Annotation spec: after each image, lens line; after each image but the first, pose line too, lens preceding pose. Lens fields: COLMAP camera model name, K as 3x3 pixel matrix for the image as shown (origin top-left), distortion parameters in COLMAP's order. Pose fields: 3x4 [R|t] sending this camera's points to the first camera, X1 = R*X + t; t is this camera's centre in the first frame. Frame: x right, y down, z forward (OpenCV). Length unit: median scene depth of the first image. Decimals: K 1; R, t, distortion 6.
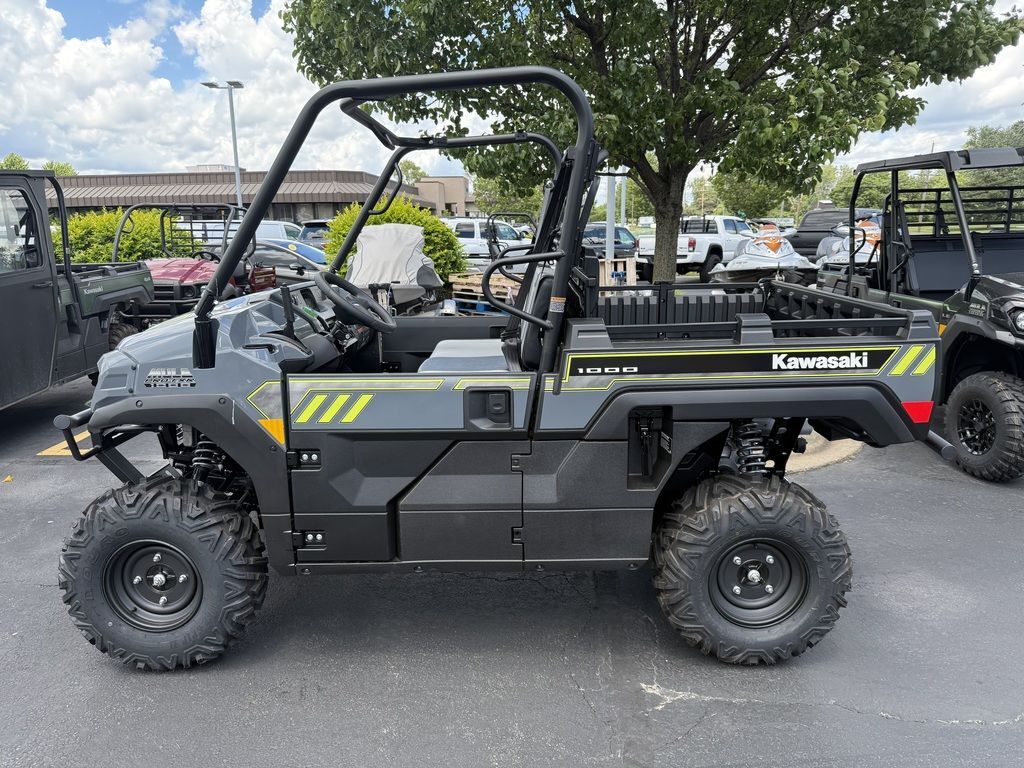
lens RADIAL K [[759.0, 0, 531.3], [0, 759.0, 390.0], [0, 0, 1]] dist [0.086613, -0.000913]
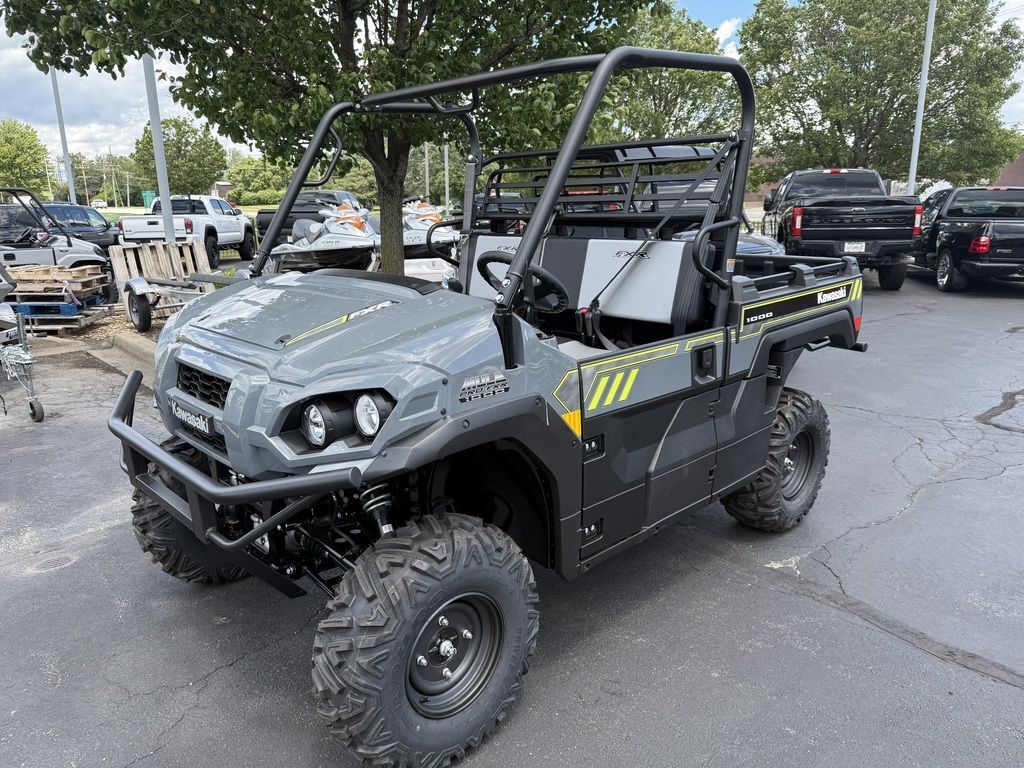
lens RADIAL K [[724.2, 0, 548.8], [0, 724.2, 384.8], [0, 0, 1]] dist [0.056036, -0.000743]
pose [[0.705369, -0.172500, 0.687530, -0.940492], [0.154850, 0.984009, 0.088018, -0.073760], [-0.691719, 0.044379, 0.720802, 0.398074]]
